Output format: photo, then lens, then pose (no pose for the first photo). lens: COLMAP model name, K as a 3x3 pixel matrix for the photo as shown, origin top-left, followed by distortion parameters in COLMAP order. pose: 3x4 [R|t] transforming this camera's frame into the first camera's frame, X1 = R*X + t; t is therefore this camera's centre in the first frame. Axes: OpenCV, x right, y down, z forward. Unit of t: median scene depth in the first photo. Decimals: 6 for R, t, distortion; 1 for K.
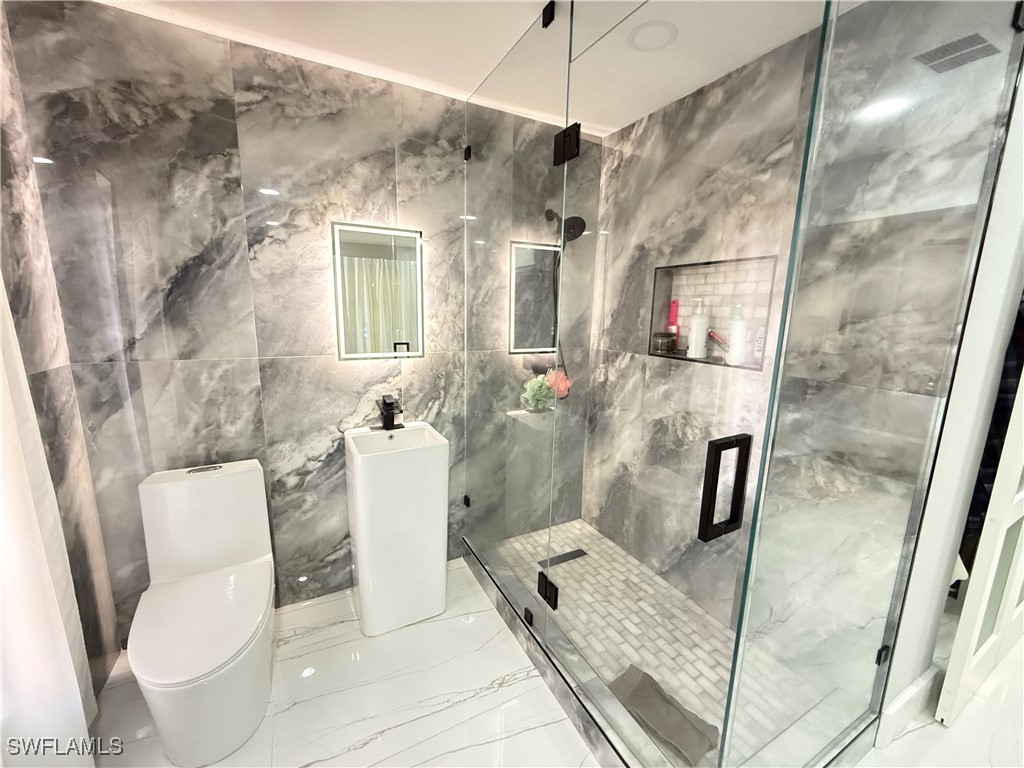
lens RADIAL K [[408.7, 0, 510.7], [0, 408.7, 384.6], [0, 0, 1]] dist [-0.004918, 0.000831]
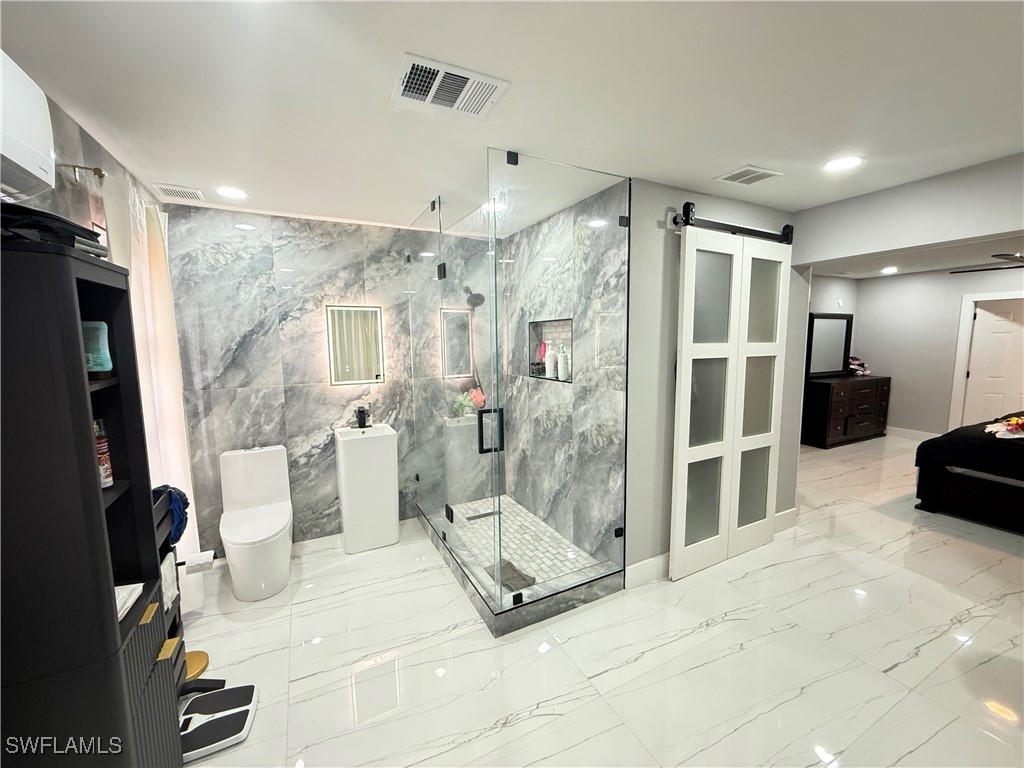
lens RADIAL K [[408.7, 0, 510.7], [0, 408.7, 384.6], [0, 0, 1]] dist [-0.004918, 0.000831]
pose [[0.999415, -0.032970, -0.009036, 0.317309], [0.032255, 0.997005, -0.070291, 0.073971], [0.011326, 0.069958, 0.997486, -0.633217]]
